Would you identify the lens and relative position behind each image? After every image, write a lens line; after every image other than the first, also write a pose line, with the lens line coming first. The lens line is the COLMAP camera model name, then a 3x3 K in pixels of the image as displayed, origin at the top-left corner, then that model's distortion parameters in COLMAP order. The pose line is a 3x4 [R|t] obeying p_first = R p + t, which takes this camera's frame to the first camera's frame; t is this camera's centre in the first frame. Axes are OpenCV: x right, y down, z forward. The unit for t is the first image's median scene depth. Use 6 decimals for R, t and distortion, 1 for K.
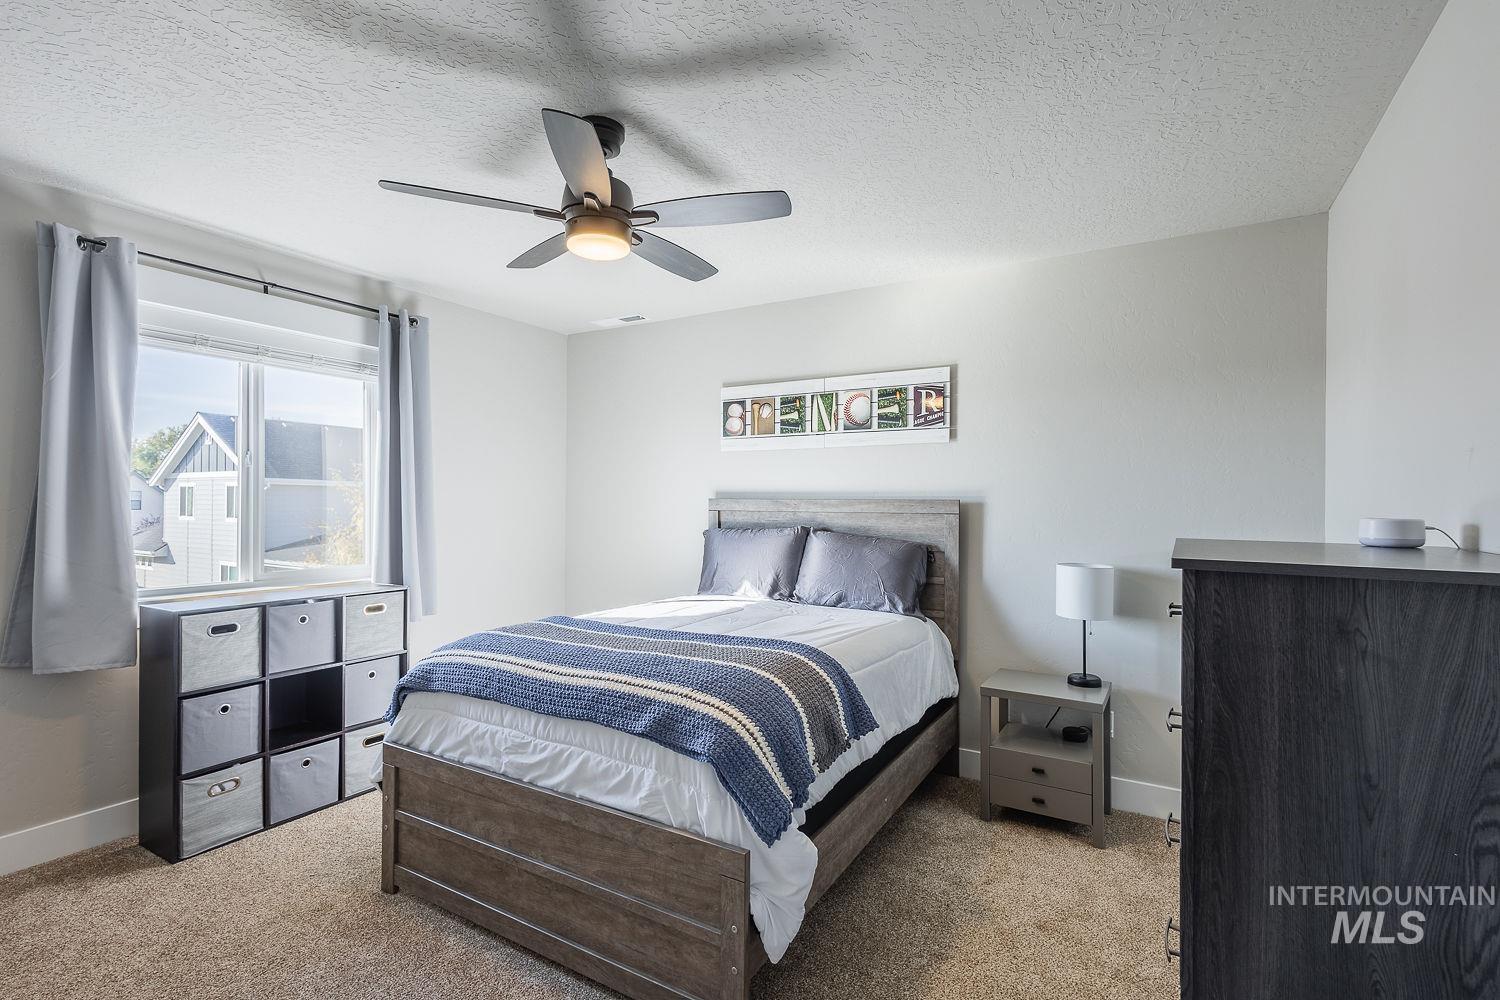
lens RADIAL K [[687.4, 0, 750.0], [0, 687.4, 500.0], [0, 0, 1]] dist [0.002761, 0.000081]
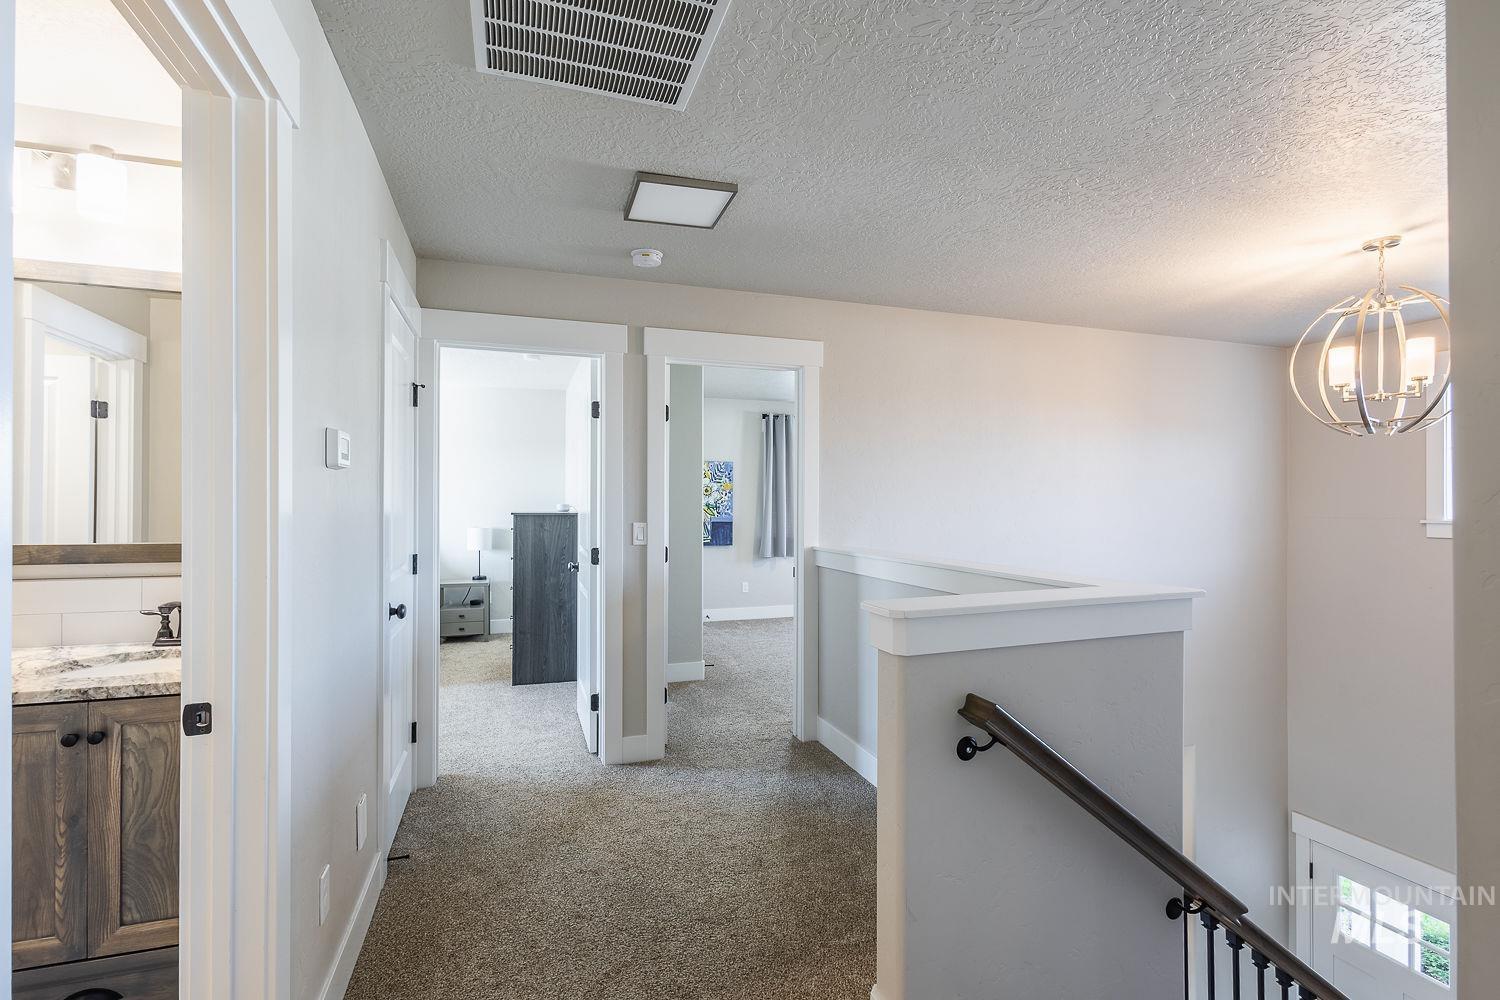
lens RADIAL K [[709.1, 0, 750.0], [0, 709.1, 500.0], [0, 0, 1]] dist [0.002377, -0.000308]
pose [[0.654108, -0.000909, 0.756401, -0.754485], [0.002530, 0.999996, -0.000987, 0.006249], [-0.756397, 0.002560, 0.654108, -1.303042]]
